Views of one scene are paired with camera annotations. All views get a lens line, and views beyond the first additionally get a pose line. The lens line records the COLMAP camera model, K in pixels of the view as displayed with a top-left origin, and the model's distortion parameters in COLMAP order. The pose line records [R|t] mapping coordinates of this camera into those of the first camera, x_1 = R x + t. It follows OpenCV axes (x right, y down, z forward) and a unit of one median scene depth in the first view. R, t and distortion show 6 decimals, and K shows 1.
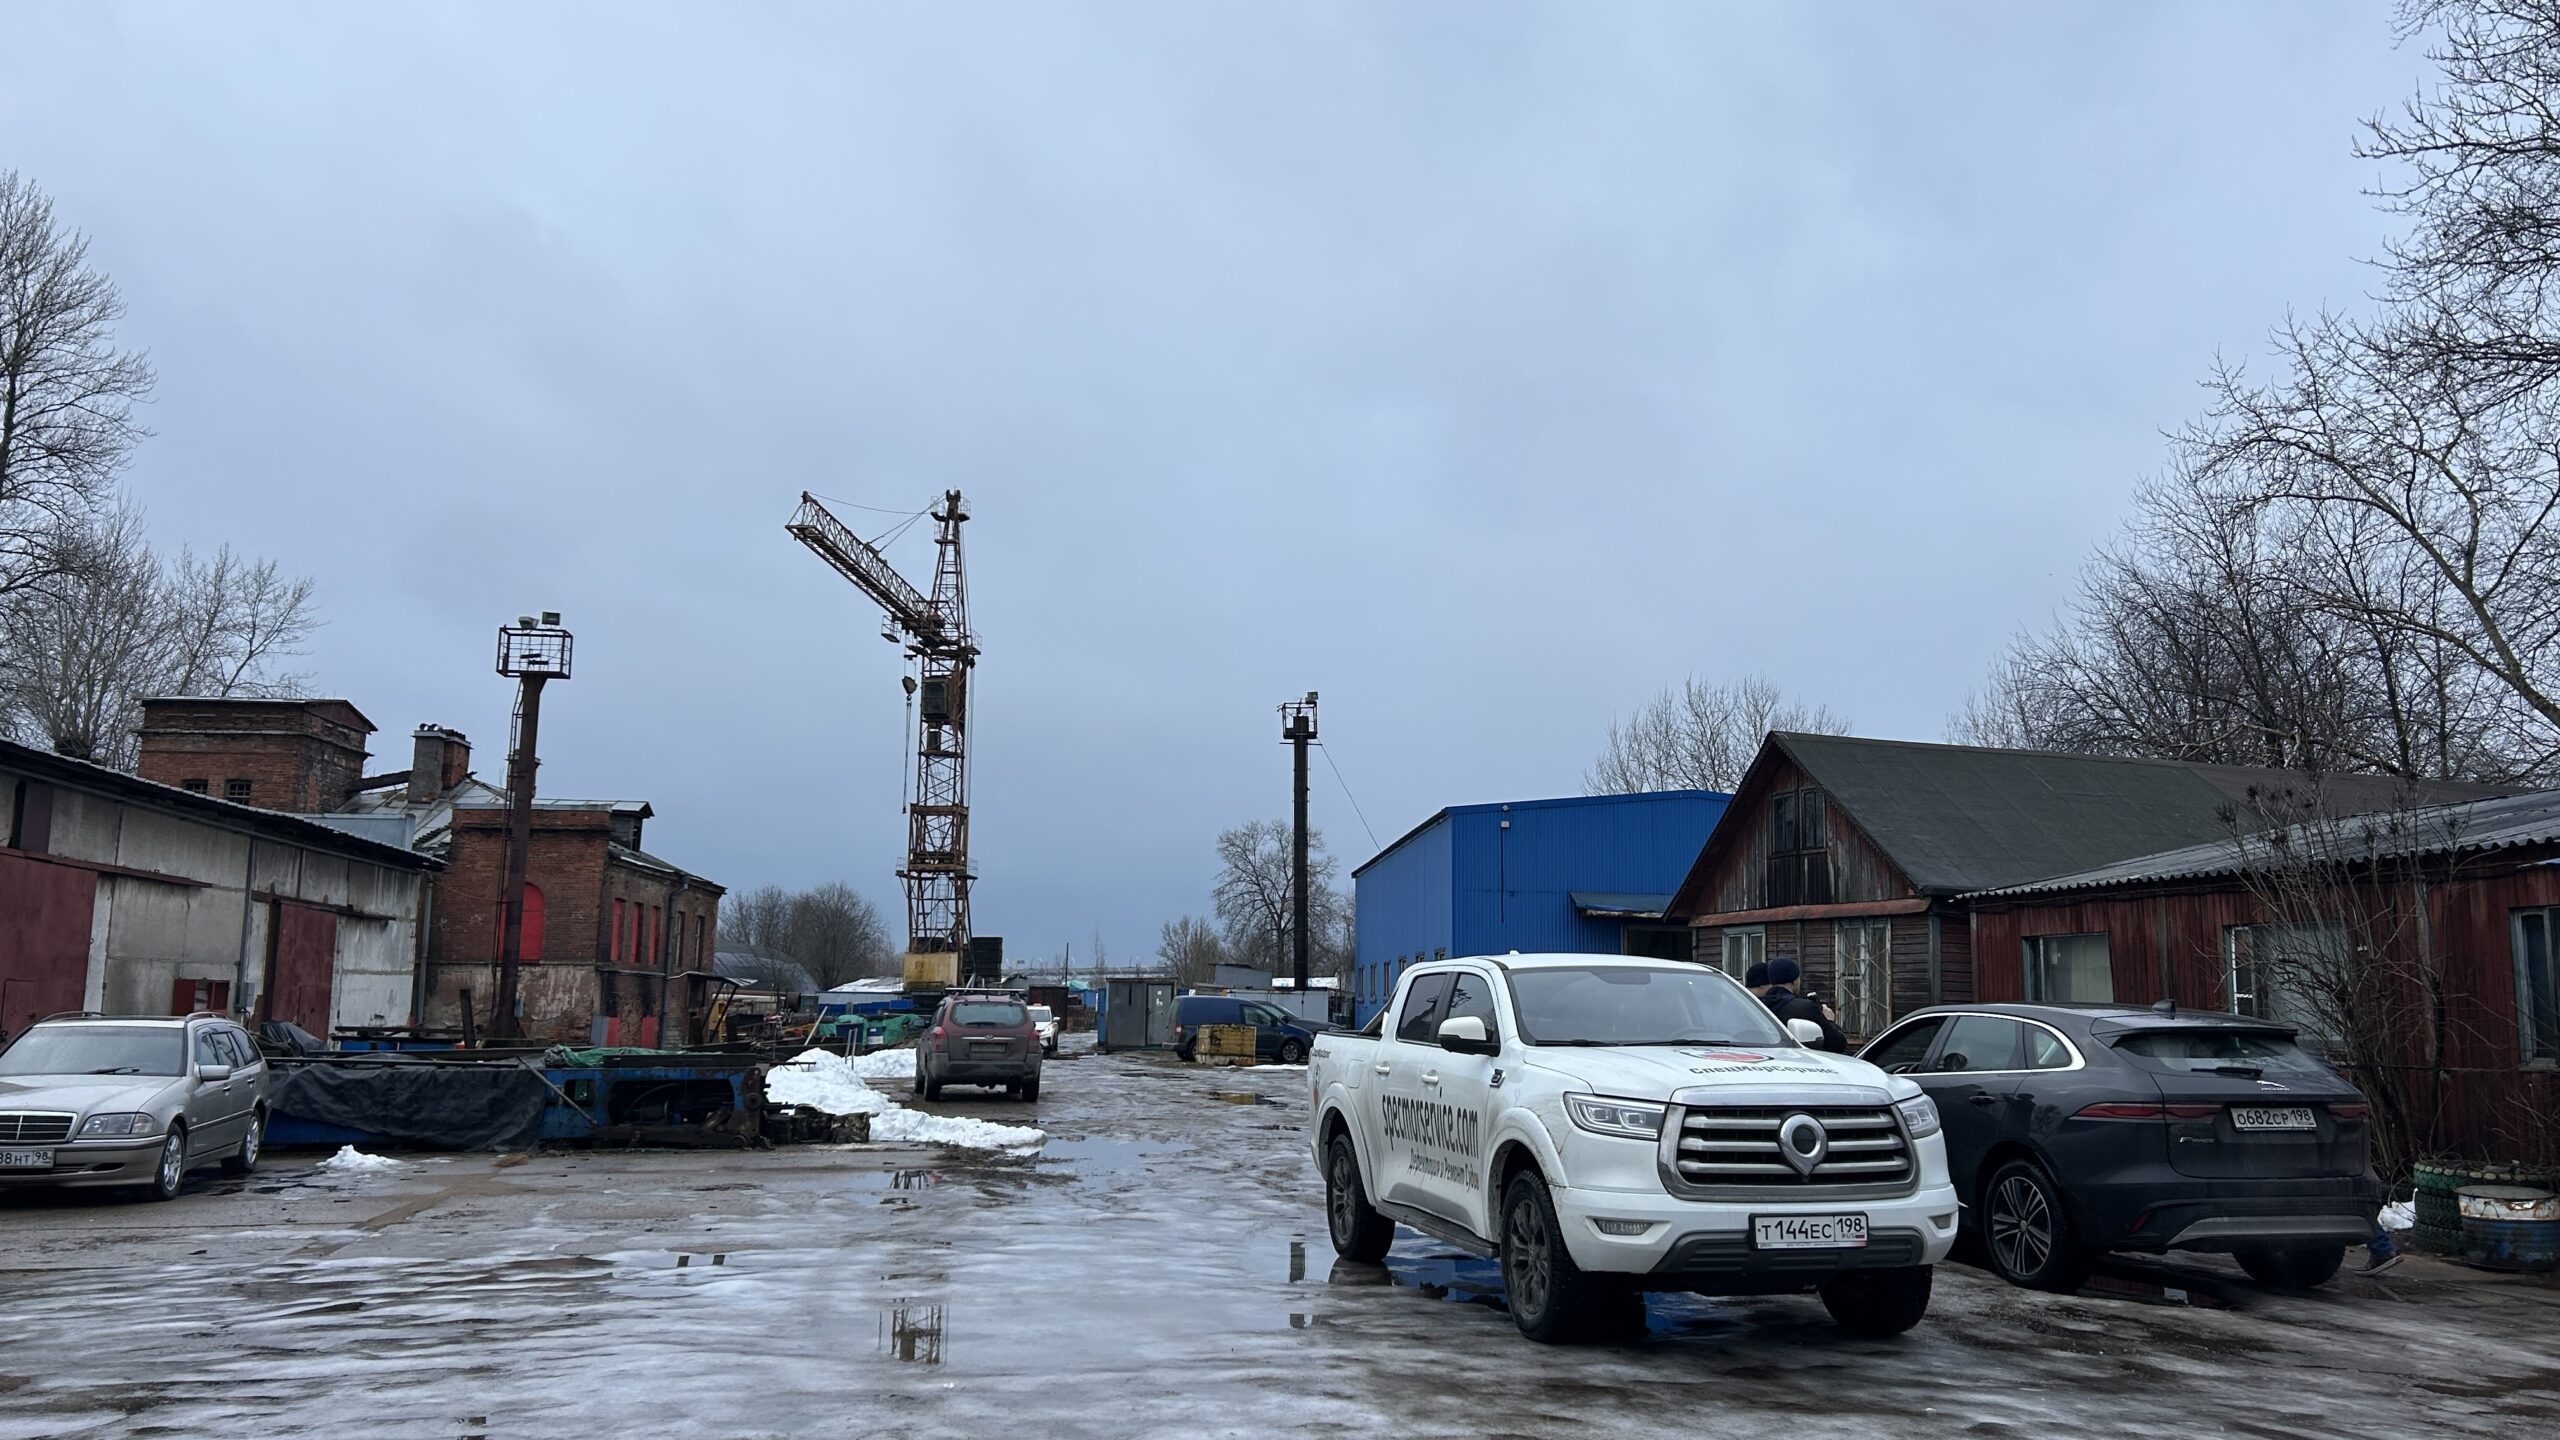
lens RADIAL K [[1929.2, 0, 1283.4], [0, 1929.2, 704.5], [0, 0, 1]] dist [0.084422, -0.078169]
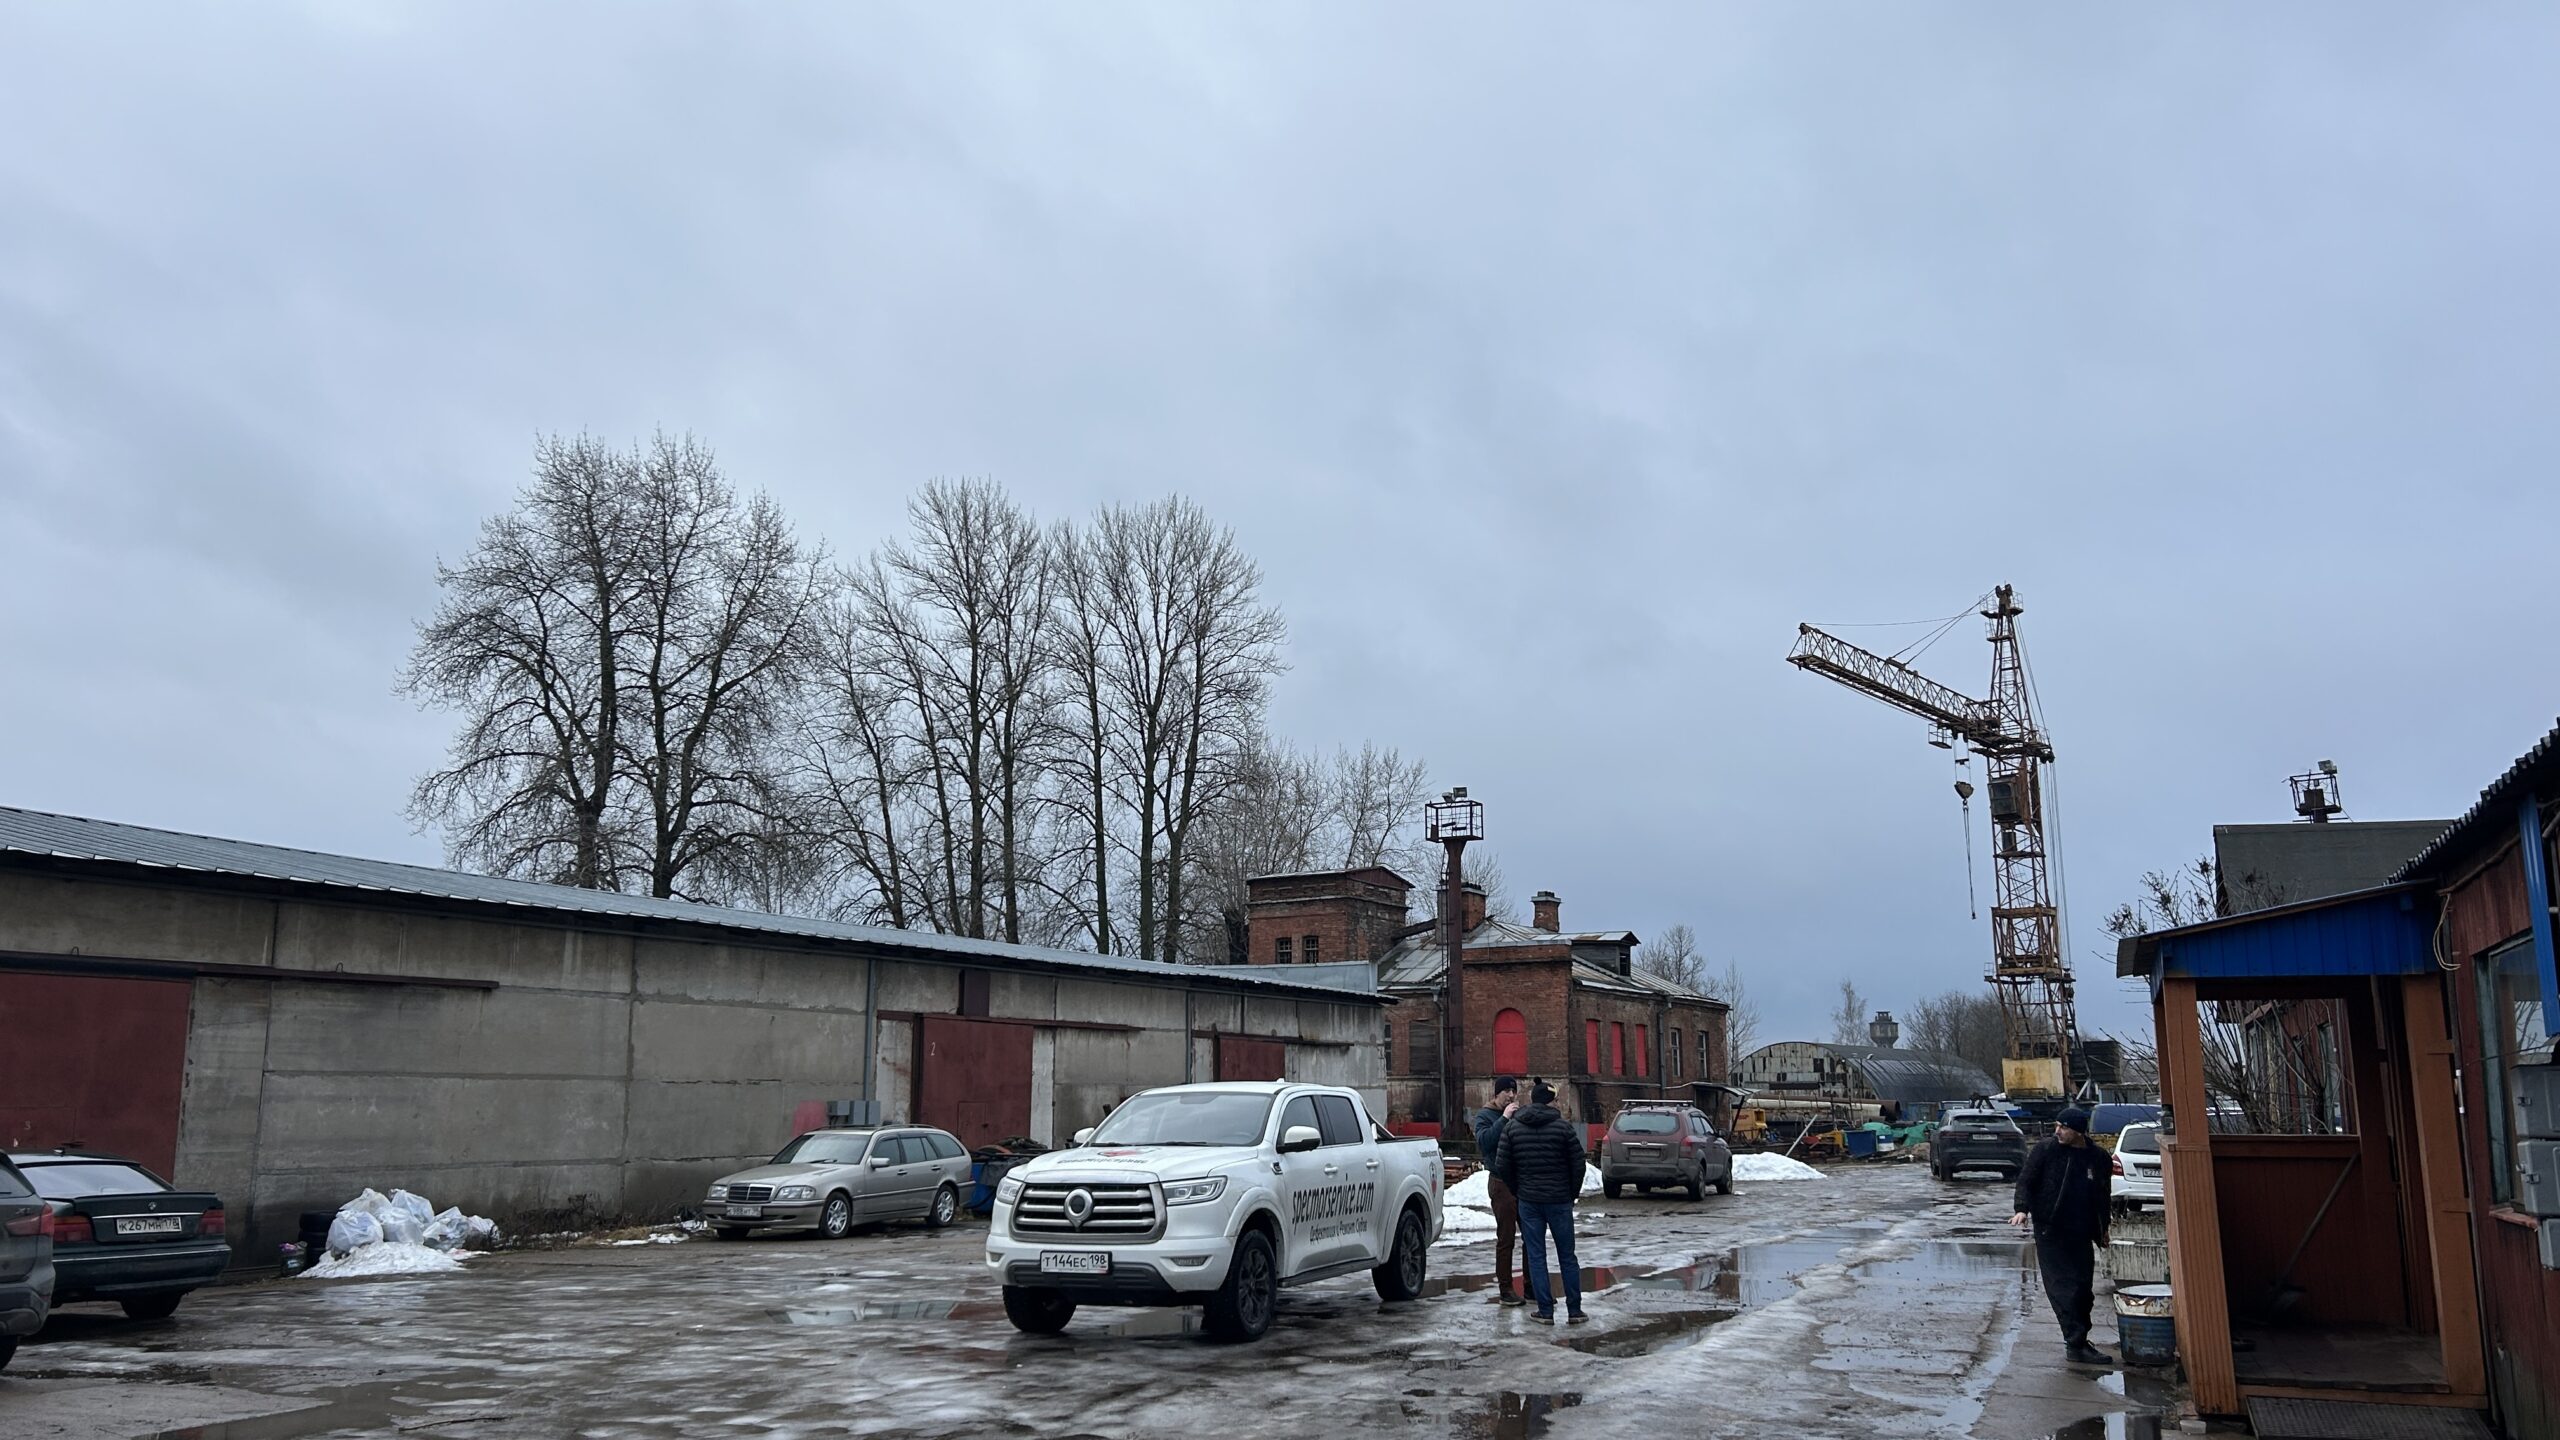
lens RADIAL K [[1929.2, 0, 1283.4], [0, 1929.2, 722.7], [0, 0, 1]] dist [0.084422, -0.078169]
pose [[0.795909, -0.128647, -0.591590, 0.193290], [0.102729, 0.991690, -0.077443, -0.003866], [0.596637, 0.000864, 0.802511, -0.024369]]
